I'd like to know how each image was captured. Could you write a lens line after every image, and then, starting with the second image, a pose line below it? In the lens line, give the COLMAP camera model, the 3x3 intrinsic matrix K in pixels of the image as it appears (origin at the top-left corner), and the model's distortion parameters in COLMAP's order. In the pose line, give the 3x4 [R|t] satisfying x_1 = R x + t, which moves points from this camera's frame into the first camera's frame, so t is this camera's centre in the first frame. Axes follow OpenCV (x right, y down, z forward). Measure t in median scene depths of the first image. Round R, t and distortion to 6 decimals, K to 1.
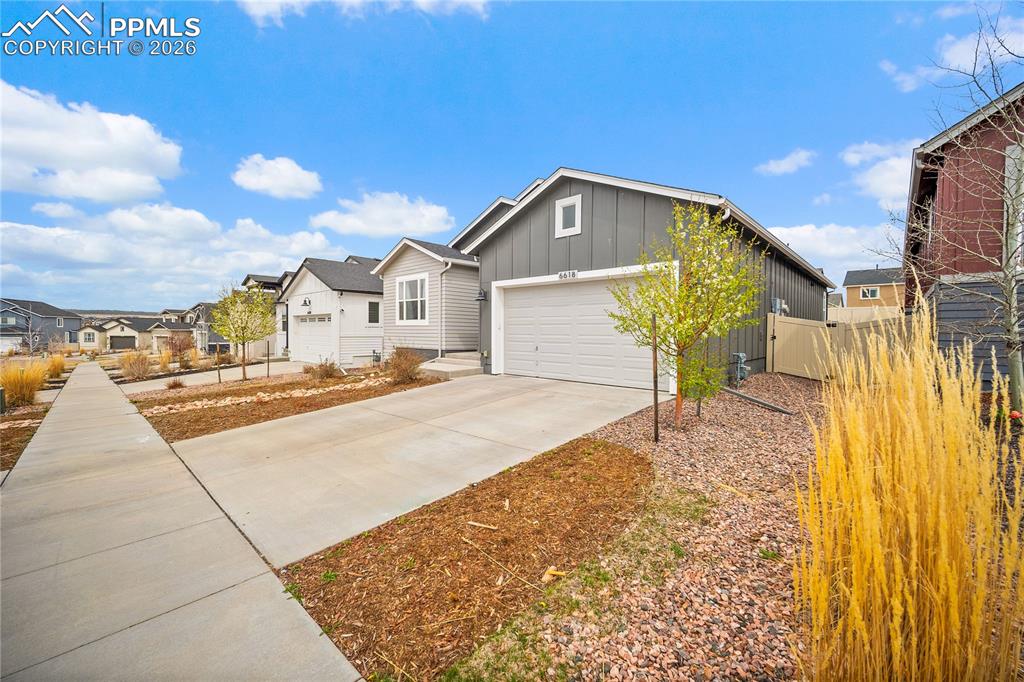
lens RADIAL K [[404.8, 0, 518.3], [0, 404.8, 340.3], [0, 0, 1]] dist [-0.002049, -0.000459]
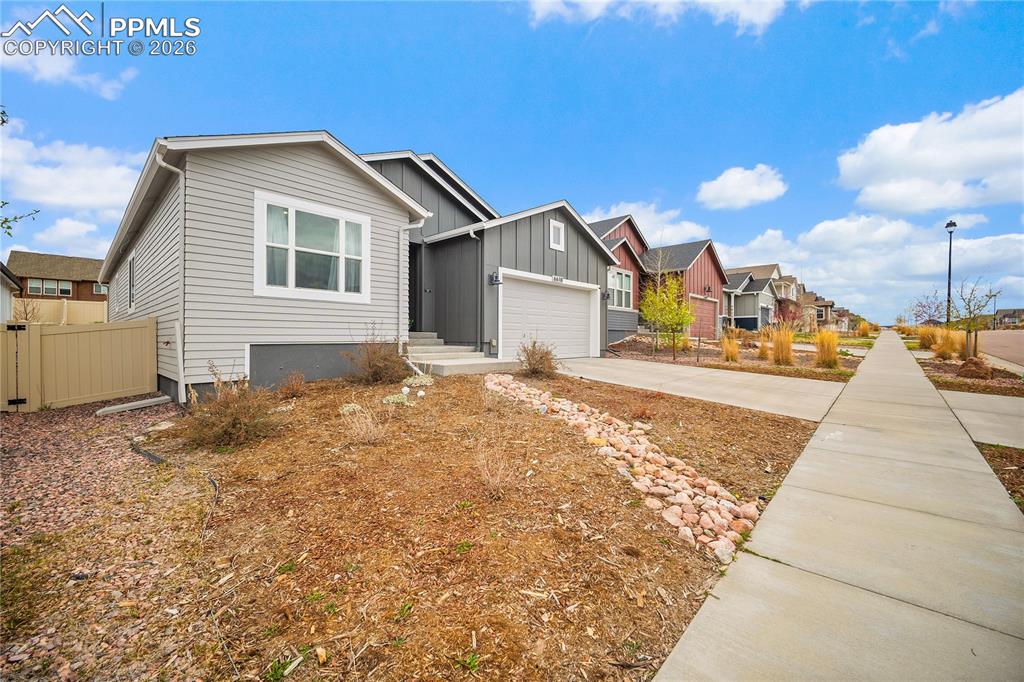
lens RADIAL K [[404.8, 0, 518.3], [0, 404.8, 340.3], [0, 0, 1]] dist [-0.002049, -0.000459]
pose [[-0.008729, -0.016260, 0.999830, -1.068061], [0.016638, 0.999727, 0.016404, 0.014508], [-0.999823, 0.016778, -0.008456, 1.005481]]
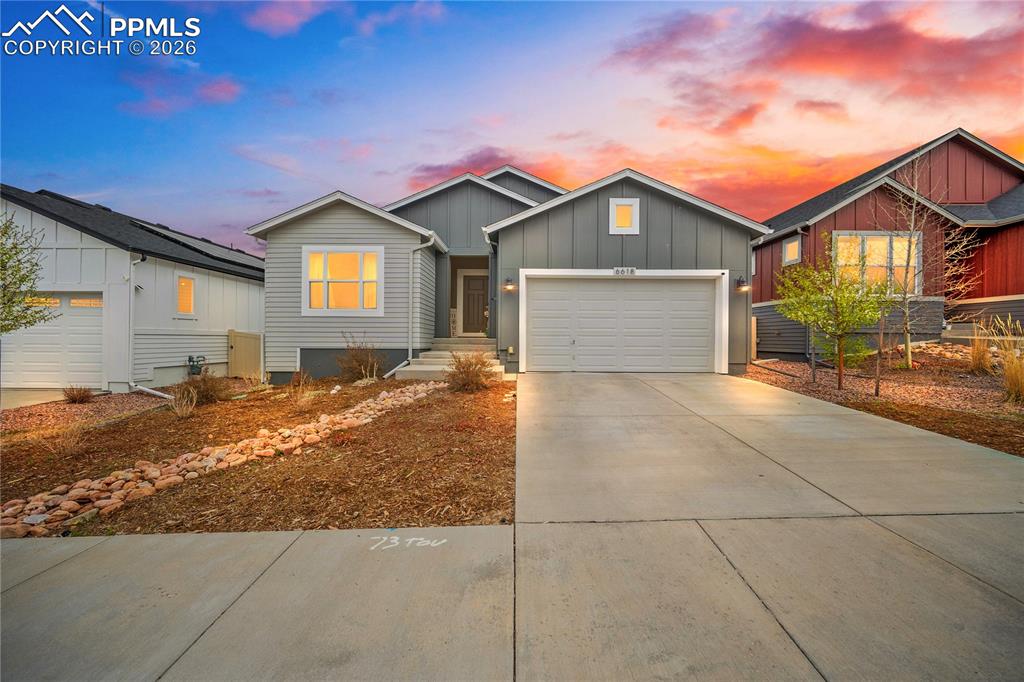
lens RADIAL K [[404.8, 0, 518.3], [0, 404.8, 340.3], [0, 0, 1]] dist [-0.002049, -0.000459]
pose [[0.733348, -0.009045, 0.679793, -0.703481], [0.015162, 0.999880, -0.003053, 0.015863], [-0.679684, 0.012546, 0.733398, 0.365320]]
